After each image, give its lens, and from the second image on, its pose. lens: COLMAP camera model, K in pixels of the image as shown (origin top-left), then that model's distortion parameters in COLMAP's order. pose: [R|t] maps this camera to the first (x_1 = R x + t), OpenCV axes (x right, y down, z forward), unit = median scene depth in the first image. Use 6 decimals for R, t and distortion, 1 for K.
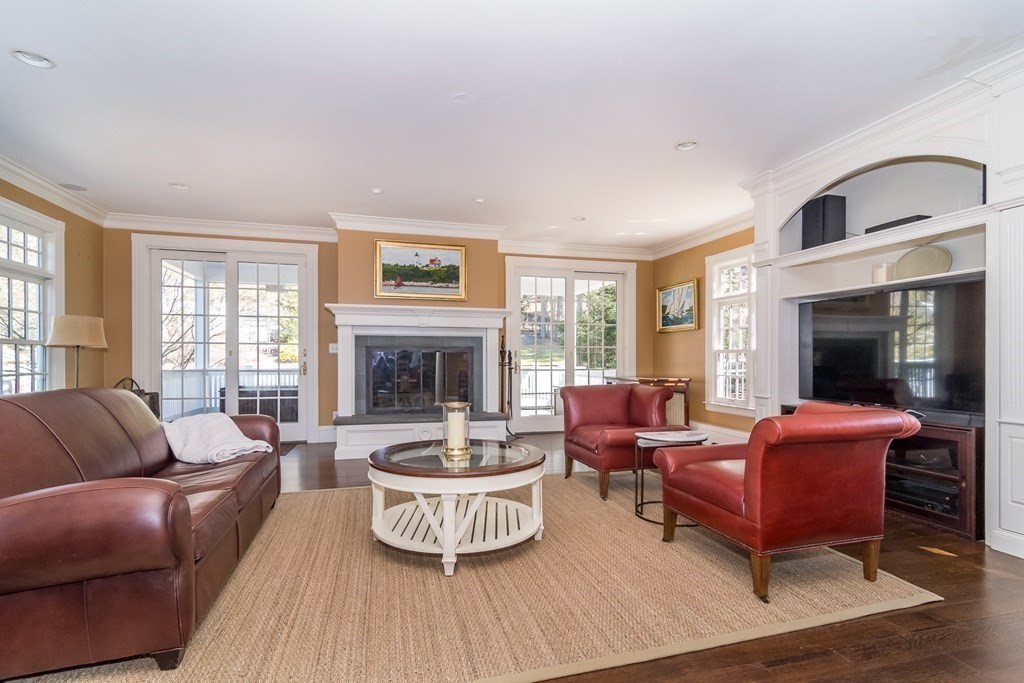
lens RADIAL K [[493.0, 0, 513.3], [0, 493.0, 351.2], [0, 0, 1]] dist [0.000161, 0.000023]
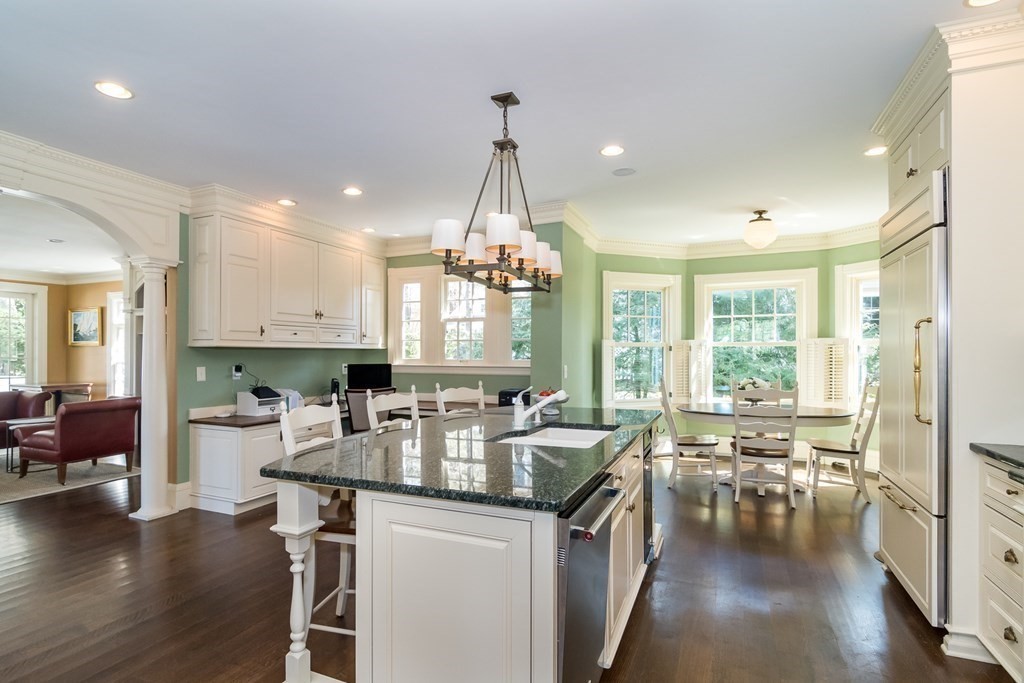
lens RADIAL K [[513.1, 0, 501.8], [0, 513.1, 348.6], [0, 0, 1]] dist [0.001156, -0.000349]
pose [[0.630214, -0.000262, 0.776421, -0.018053], [-0.004821, 0.999979, 0.004251, -0.043253], [-0.776406, -0.006423, 0.630200, -0.642877]]
